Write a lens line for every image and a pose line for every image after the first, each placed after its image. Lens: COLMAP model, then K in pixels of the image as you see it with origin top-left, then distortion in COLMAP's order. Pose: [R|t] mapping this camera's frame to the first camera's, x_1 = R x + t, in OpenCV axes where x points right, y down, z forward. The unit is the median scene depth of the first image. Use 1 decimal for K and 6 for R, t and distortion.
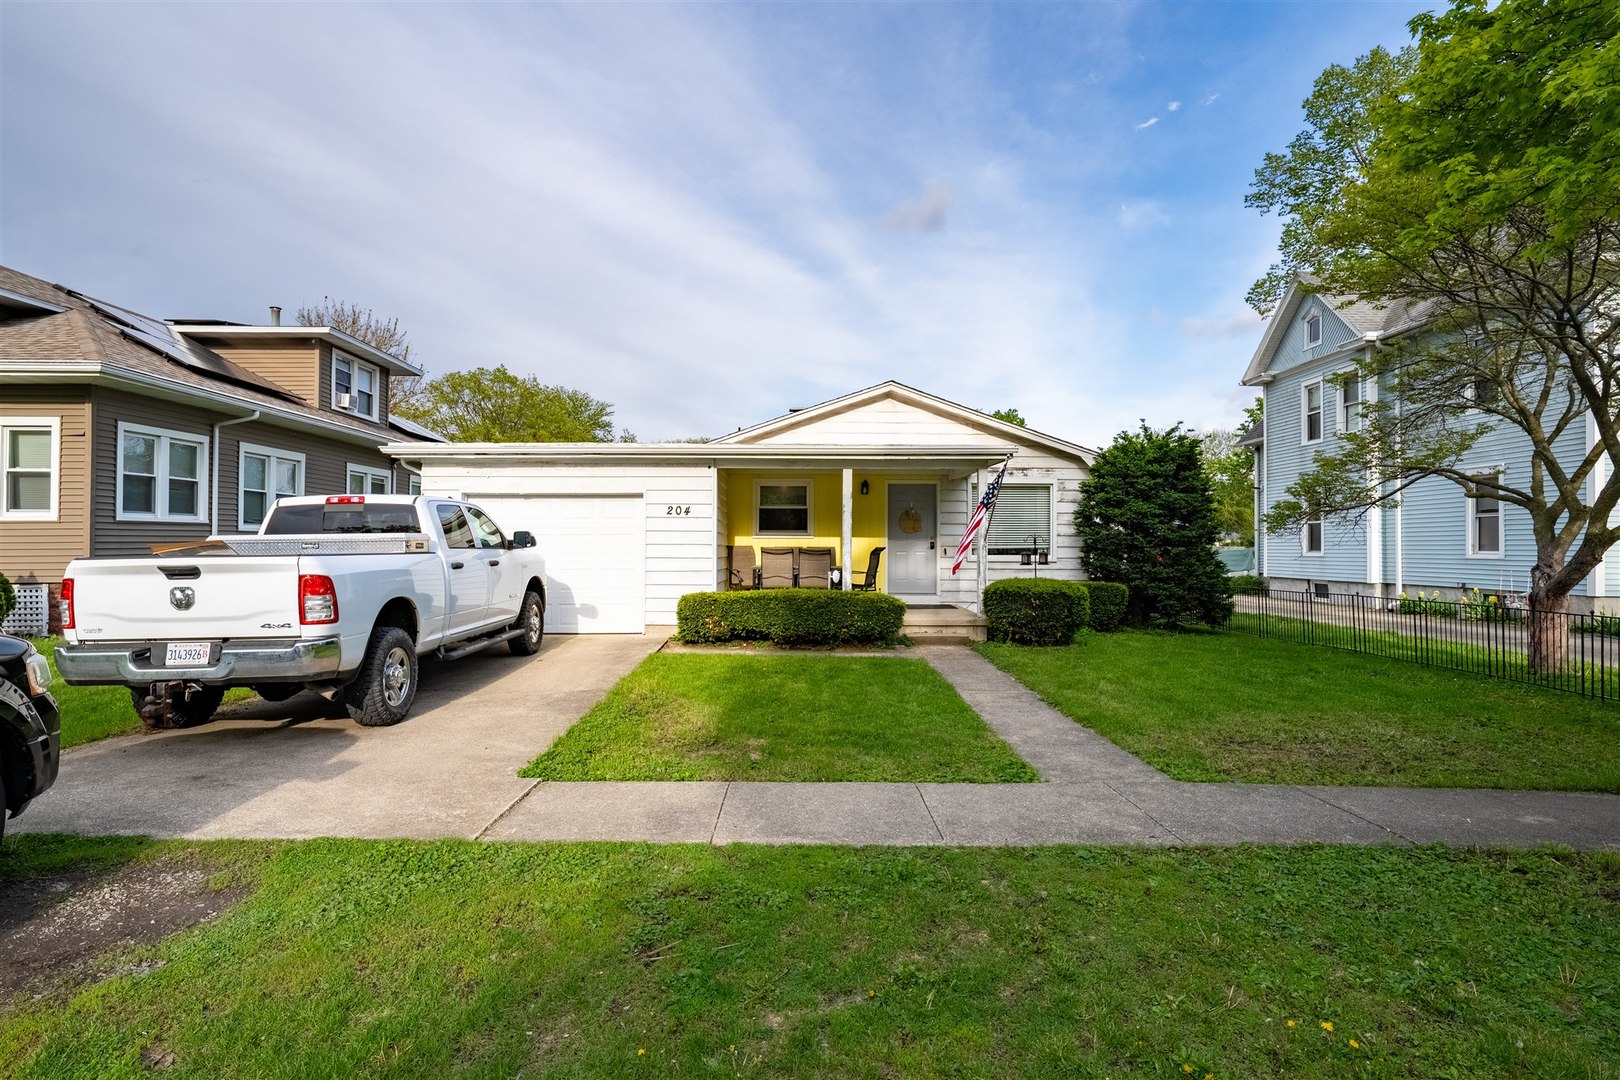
lens RADIAL K [[822.5, 0, 795.7], [0, 822.5, 529.0], [0, 0, 1]] dist [-0.001810, -0.000911]
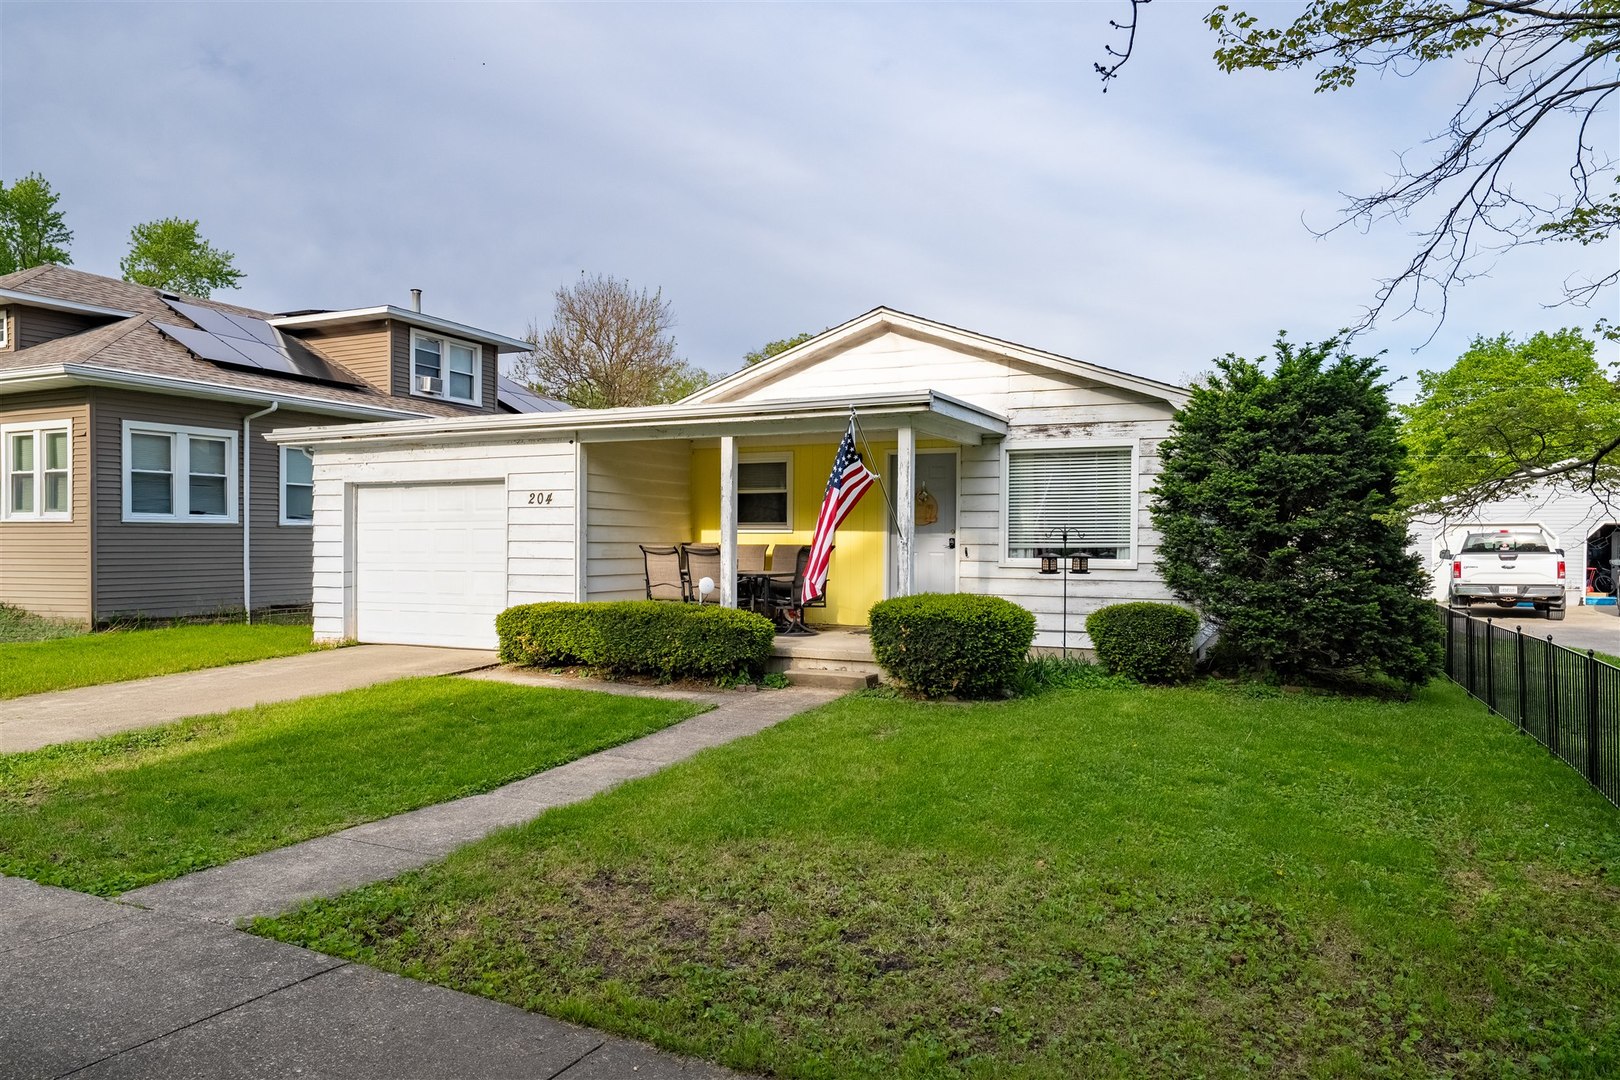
lens RADIAL K [[1025.1, 0, 806.7], [0, 1025.1, 562.0], [0, 0, 1]] dist [-0.005366, -0.000557]
pose [[0.905120, 0.009629, -0.425047, 0.450164], [0.007298, 0.999244, 0.038179, 0.002499], [0.425093, -0.037659, 0.904366, 0.190379]]
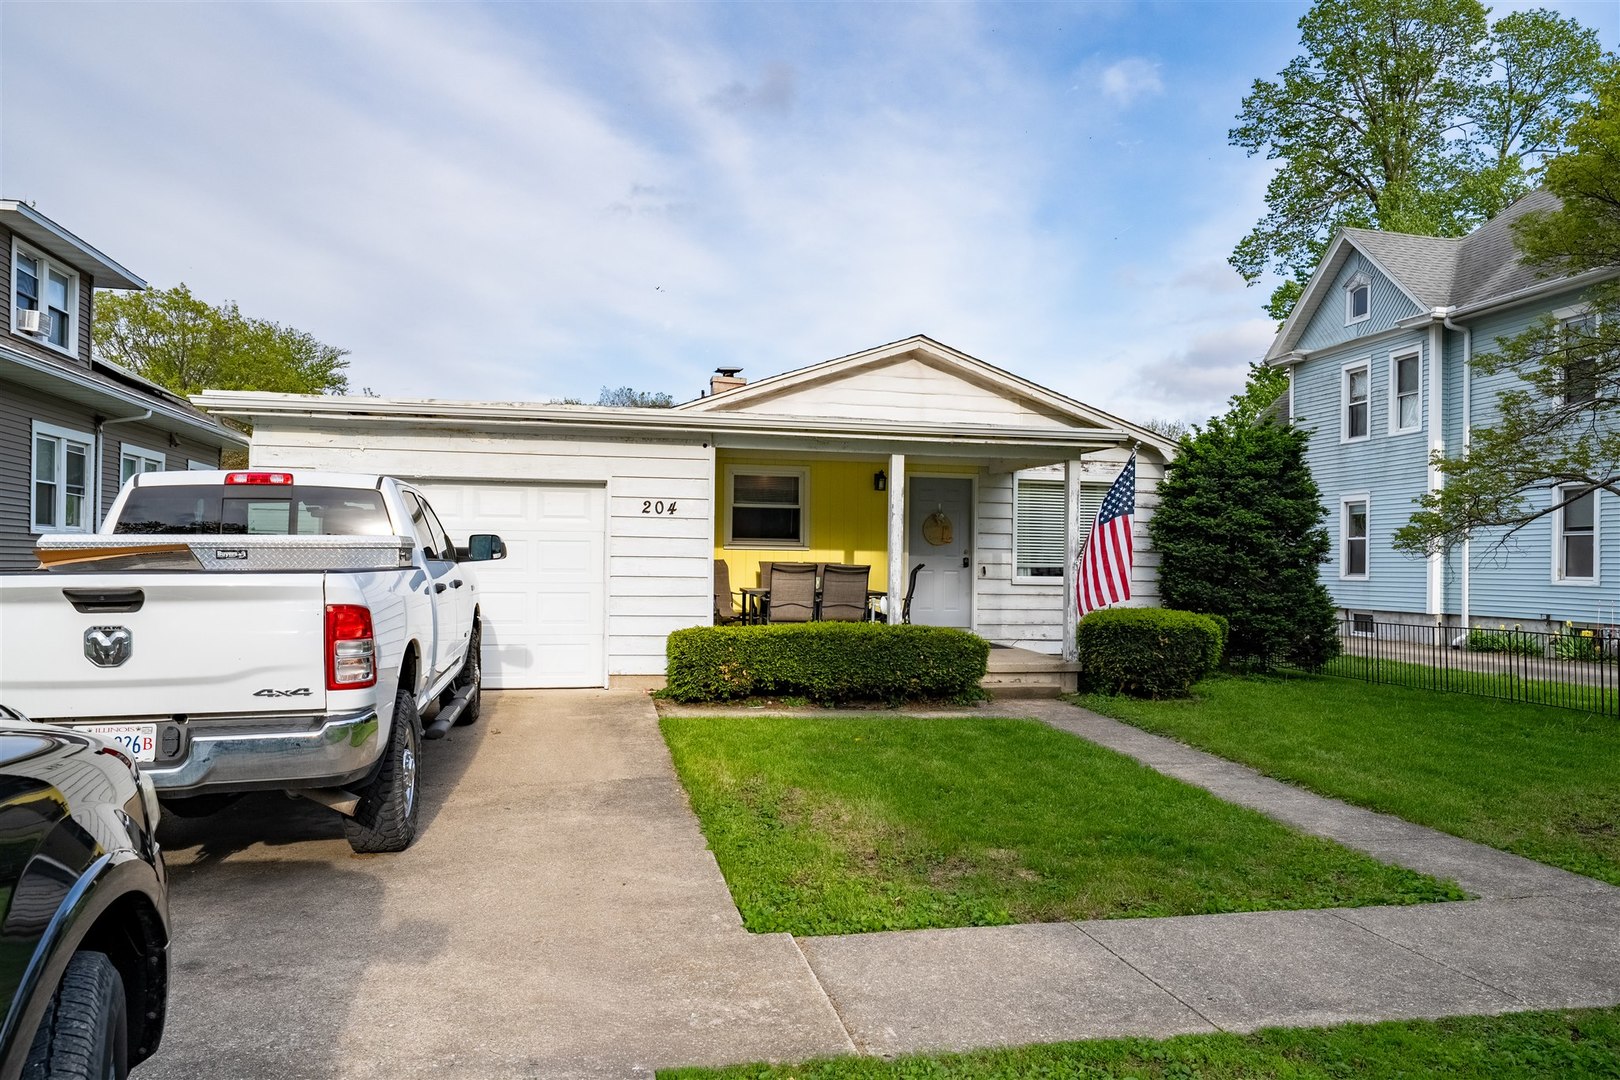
lens RADIAL K [[1100.6, 0, 815.5], [0, 1100.6, 546.6], [0, 0, 1]] dist [0.002583, -0.000863]
pose [[0.979319, 0.014626, 0.201791, -0.176606], [-0.016393, 0.999840, 0.007089, 0.001257], [-0.201655, -0.010251, 0.979403, 0.068128]]
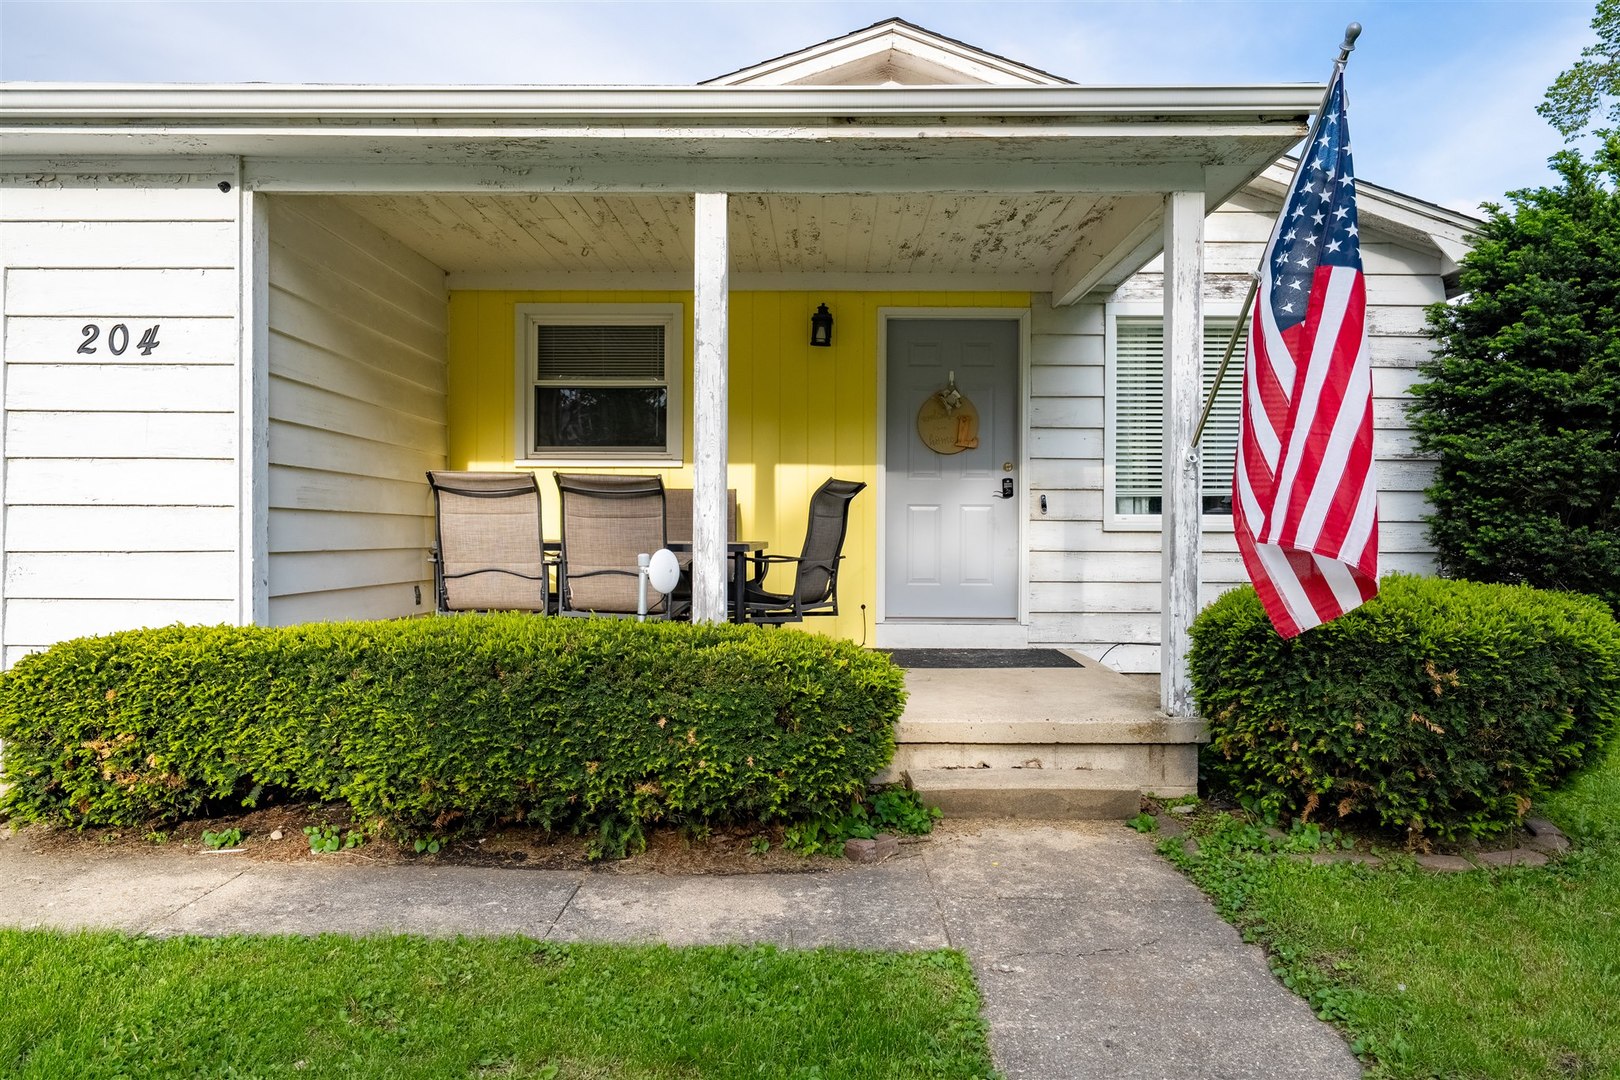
lens RADIAL K [[1100.6, 0, 815.5], [0, 1100.6, 546.6], [0, 0, 1]] dist [0.002583, -0.000863]
pose [[0.999977, 0.000904, -0.006725, 0.090176], [-0.000685, 0.999471, 0.032506, 0.032537], [0.006751, -0.032500, 0.999449, 0.545908]]
